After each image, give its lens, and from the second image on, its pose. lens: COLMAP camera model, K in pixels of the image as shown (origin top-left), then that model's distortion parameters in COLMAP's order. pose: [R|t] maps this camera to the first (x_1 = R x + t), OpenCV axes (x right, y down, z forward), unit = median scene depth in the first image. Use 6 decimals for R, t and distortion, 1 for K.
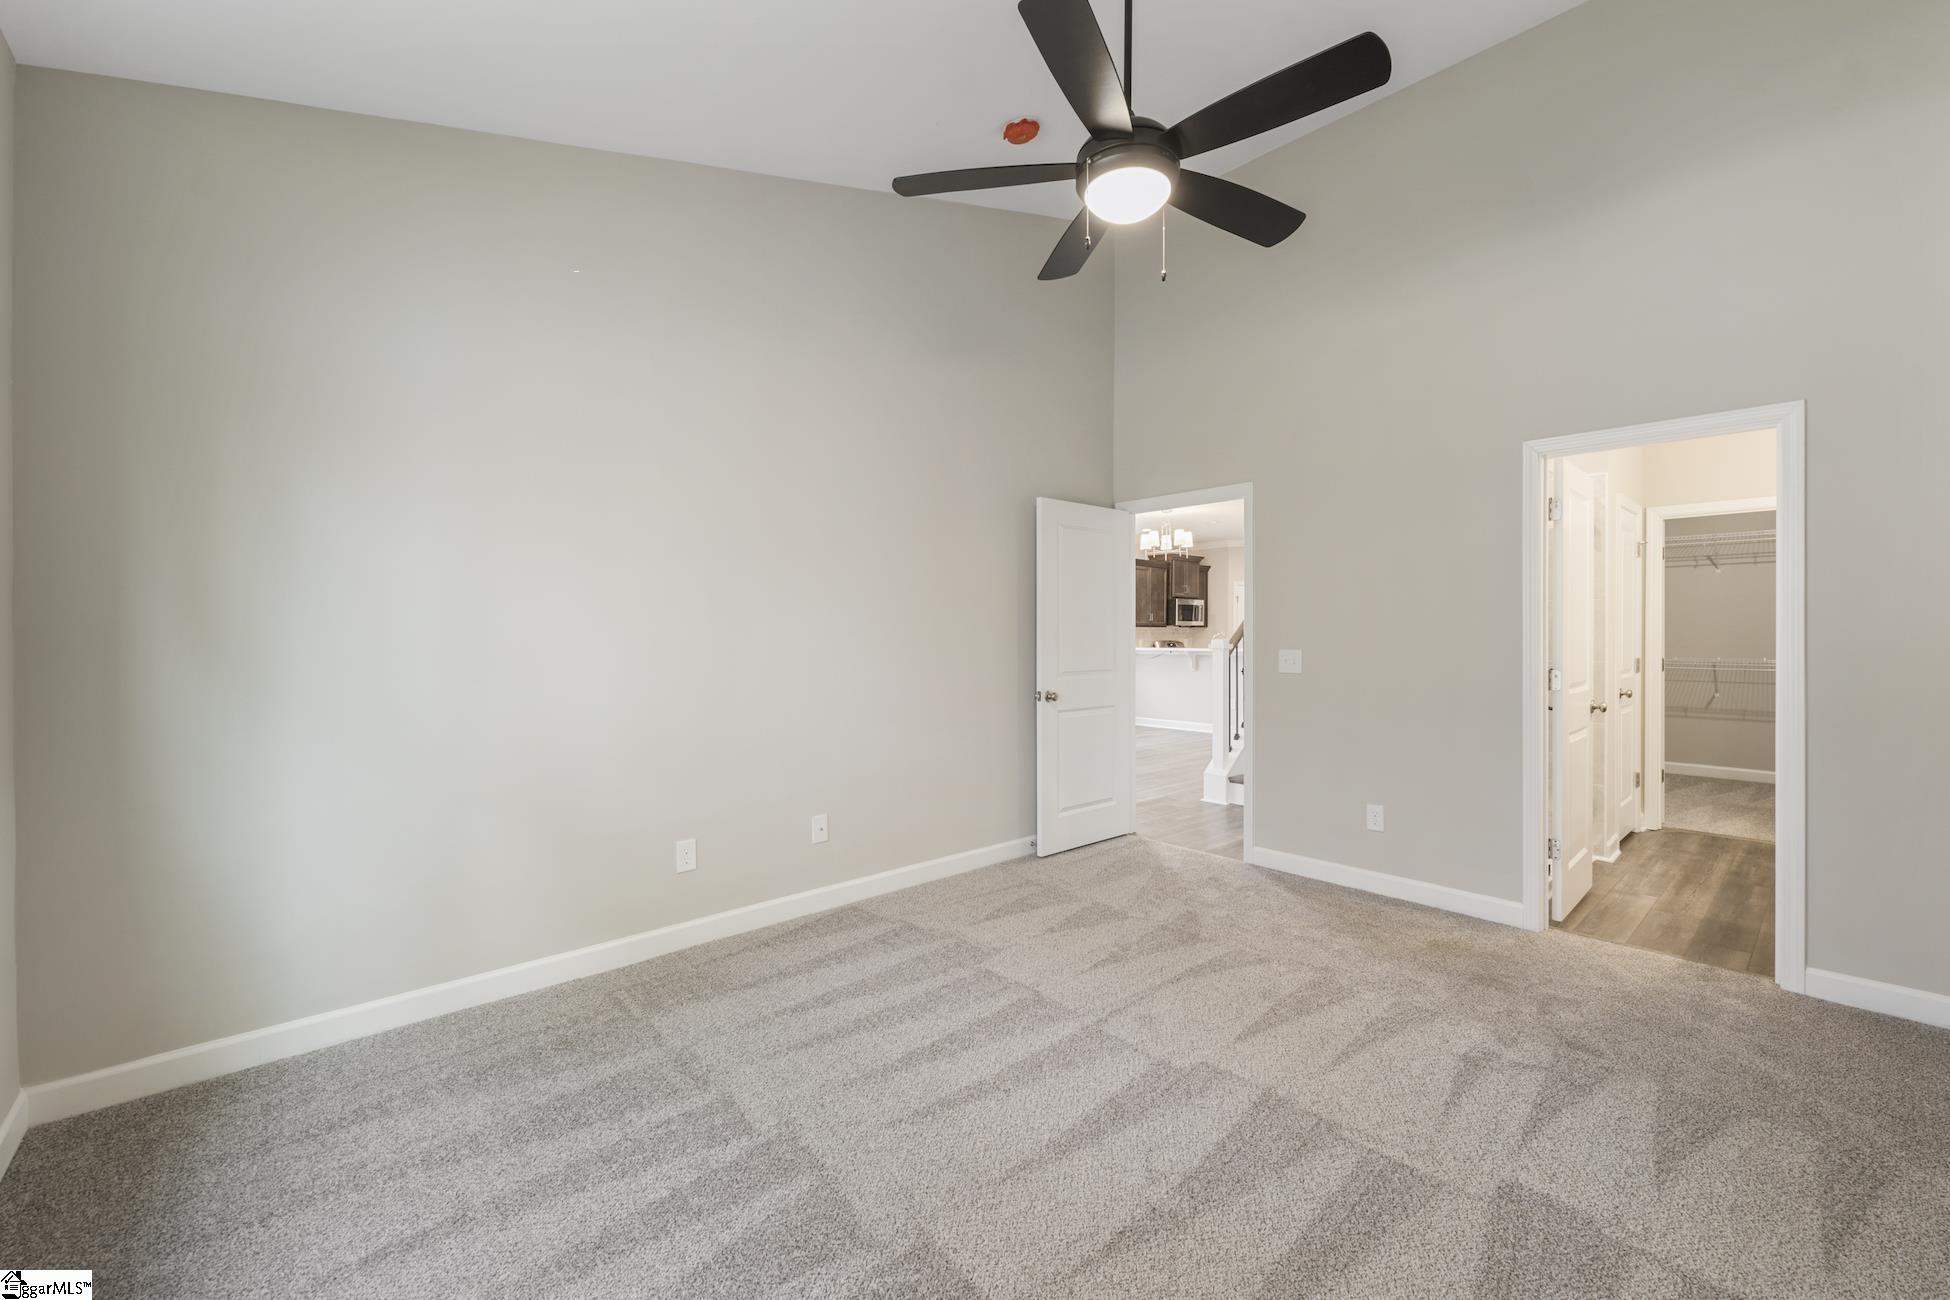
lens RADIAL K [[786.5, 0, 975.0], [0, 786.5, 650.0], [0, 0, 1]] dist [0.001860, 0.000219]
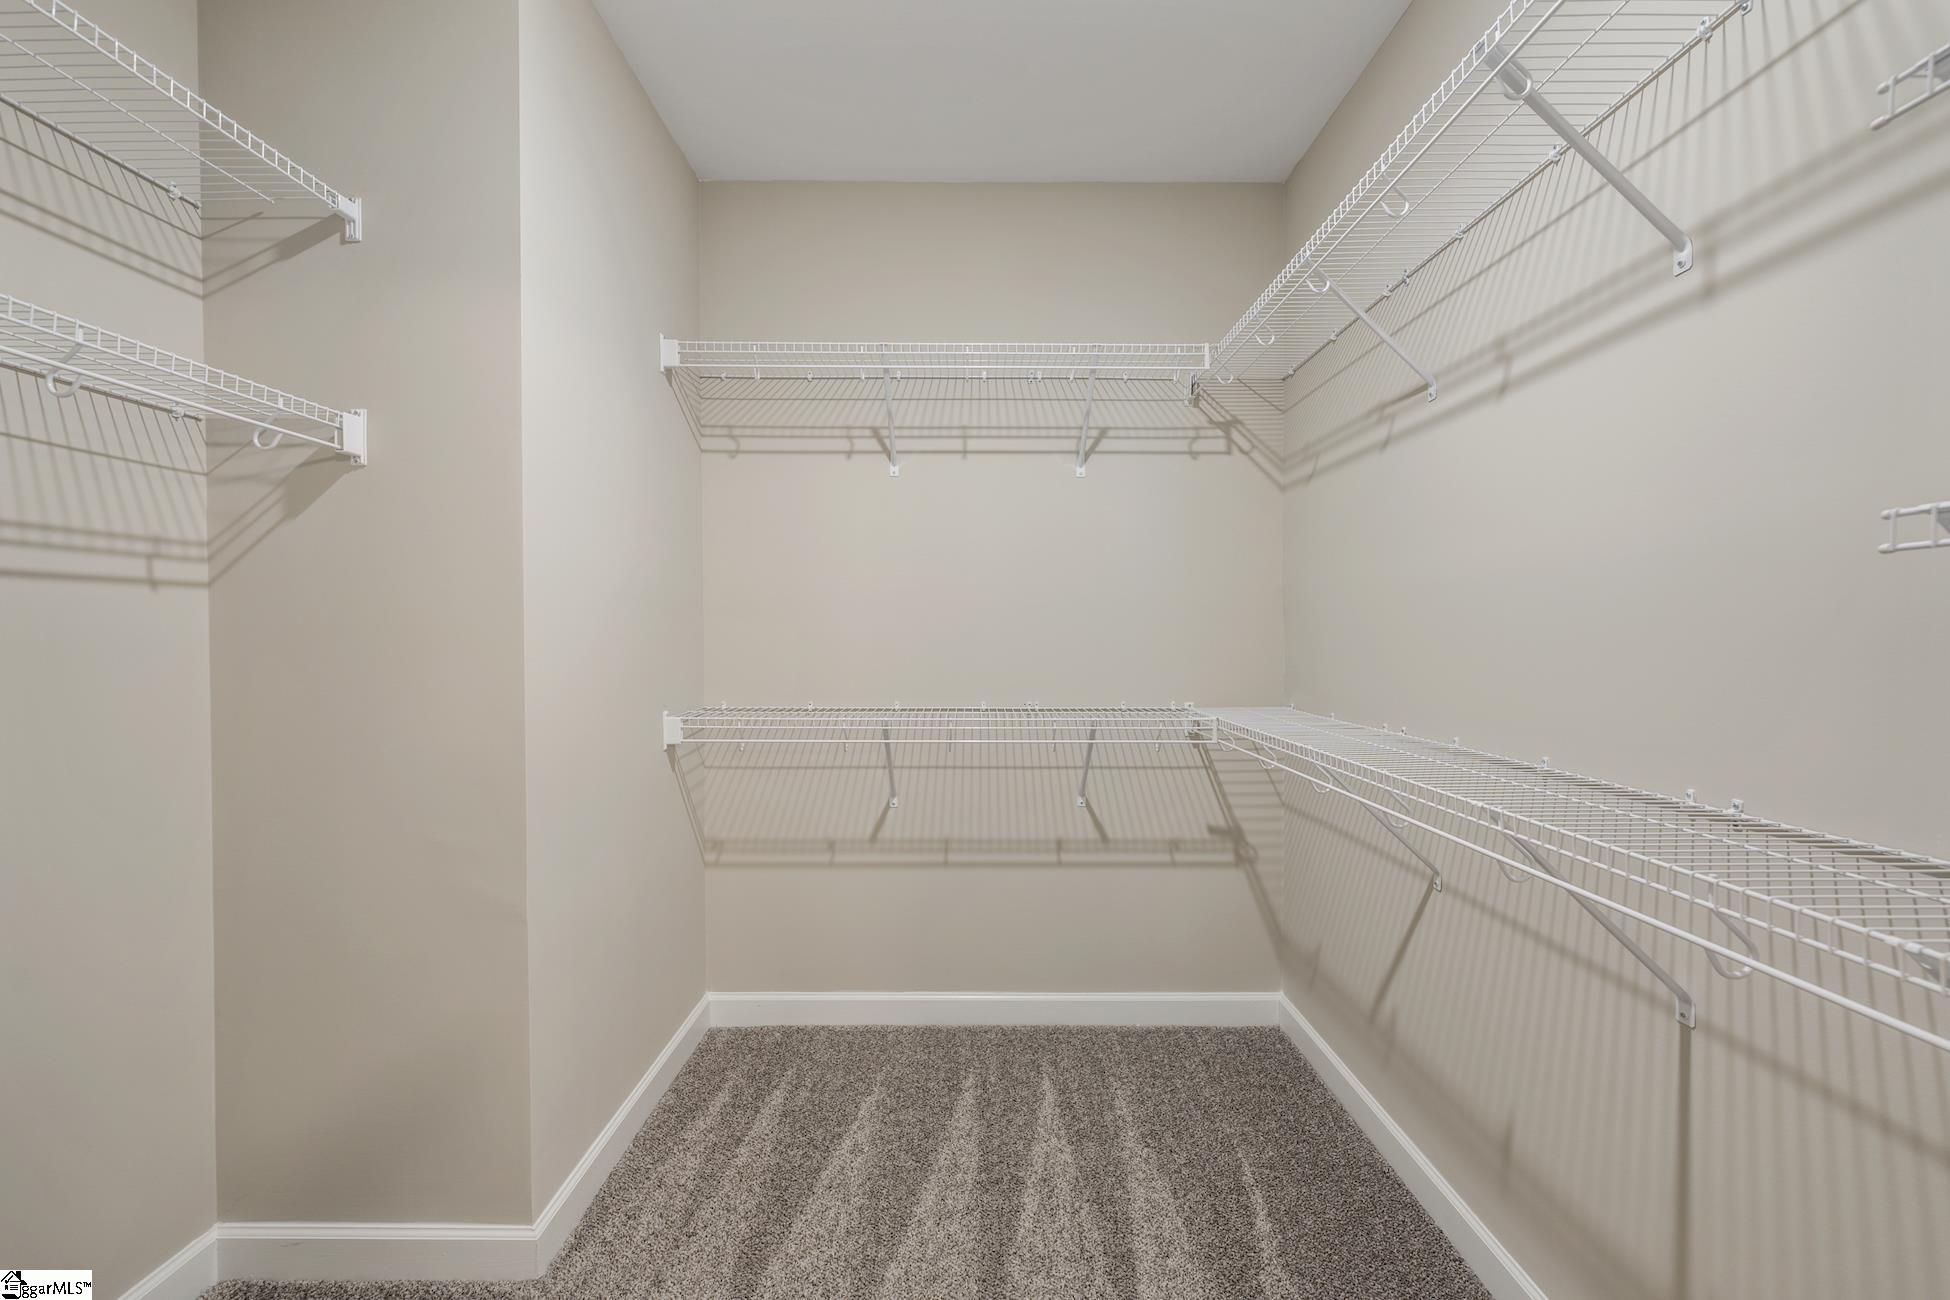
lens RADIAL K [[786.5, 0, 975.0], [0, 786.5, 650.0], [0, 0, 1]] dist [0.001860, 0.000219]
pose [[0.666497, -0.007276, 0.745473, 0.921192], [0.006415, 0.999971, 0.004025, -0.021665], [-0.745480, 0.002099, 0.666524, 0.965185]]
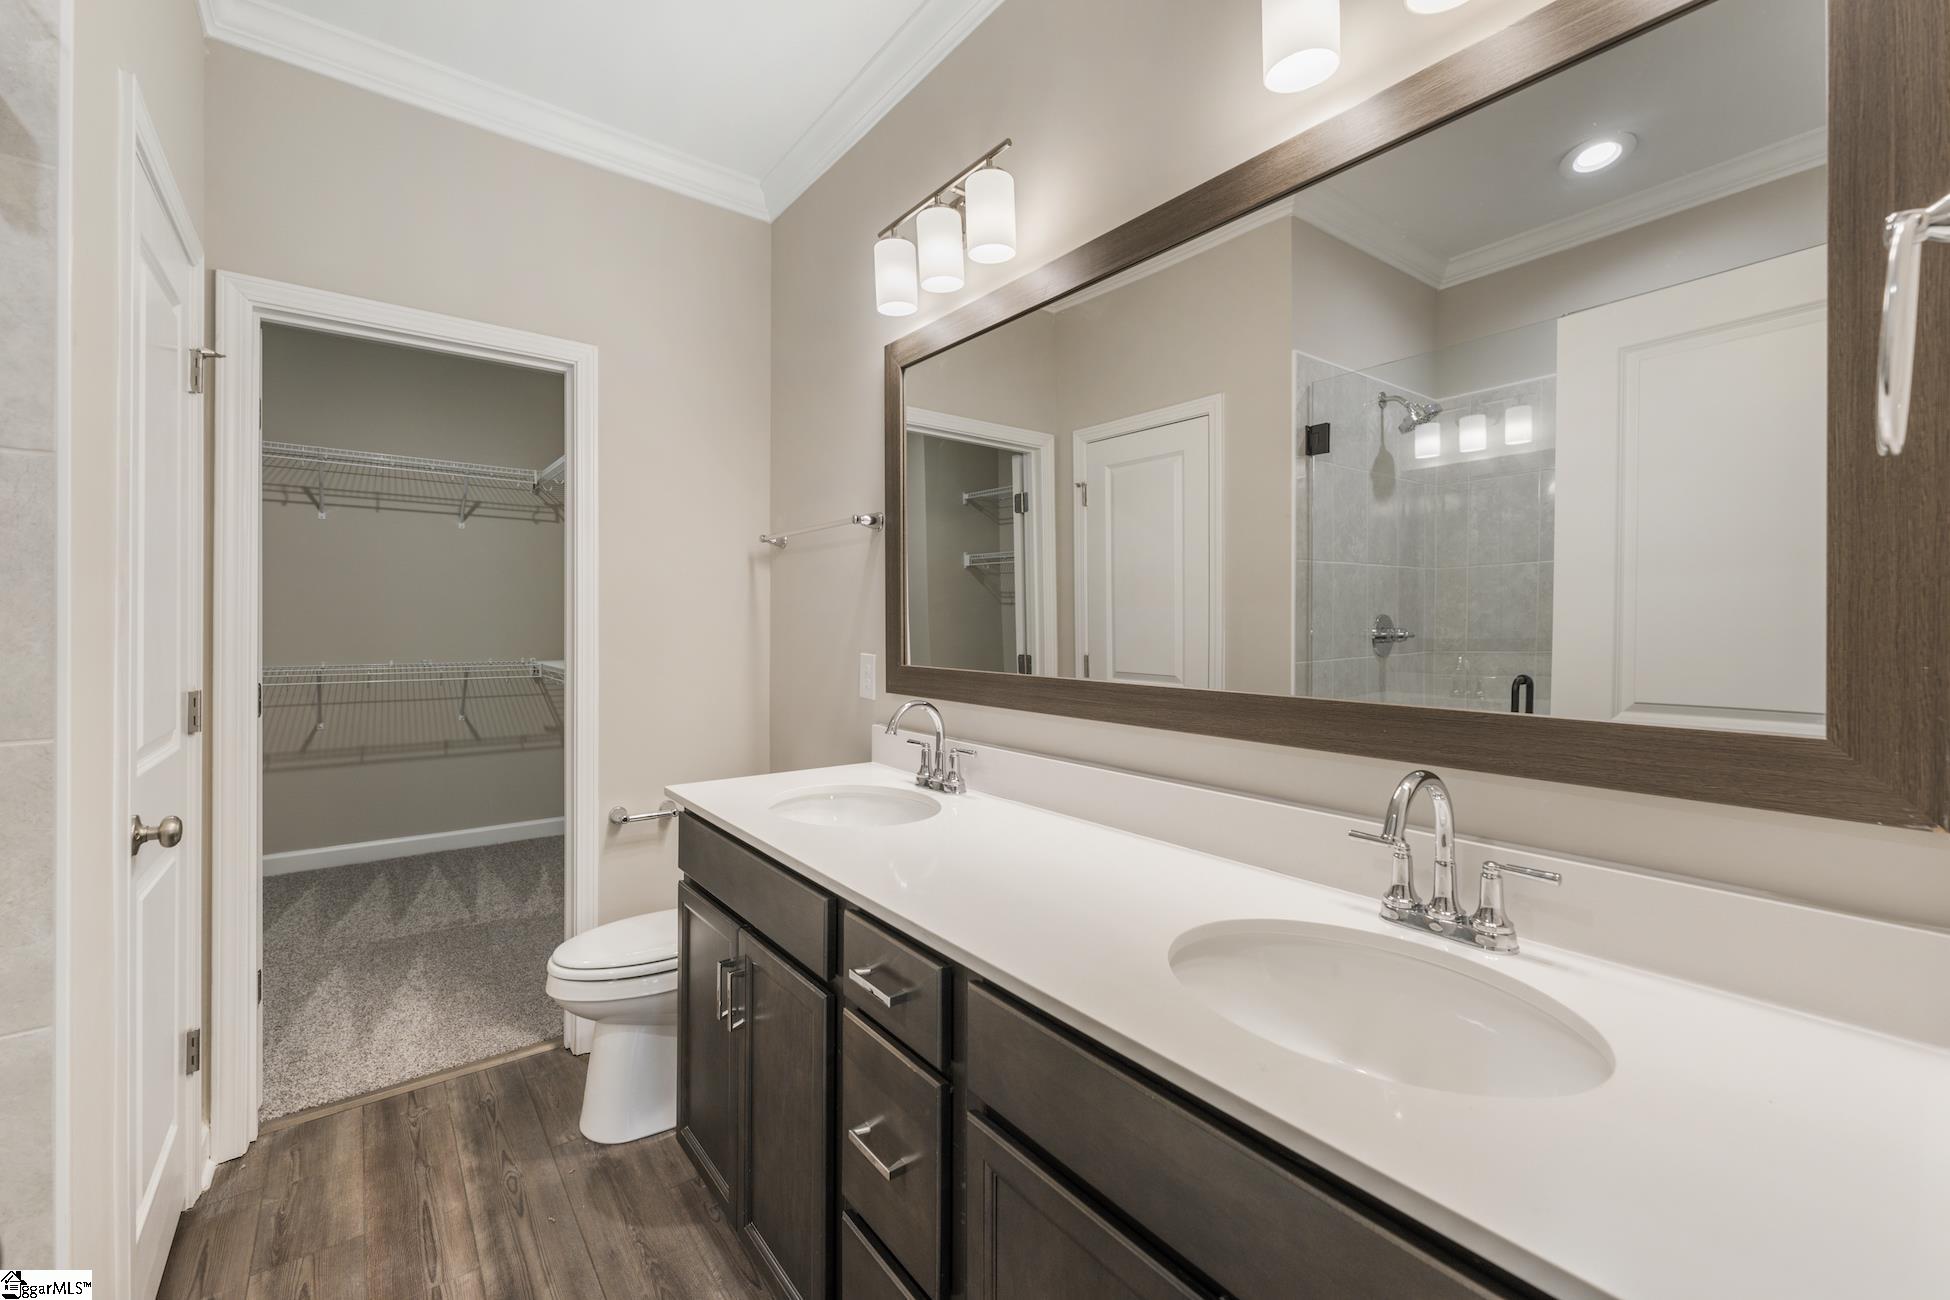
lens RADIAL K [[796.1, 0, 973.6], [0, 796.1, 622.6], [0, 0, 1]] dist [-0.000504, -0.000163]
pose [[0.074073, 0.009337, 0.997209, 0.516768], [0.011454, 0.999882, -0.010213, -0.011159], [-0.997187, 0.012179, 0.073958, 0.629043]]
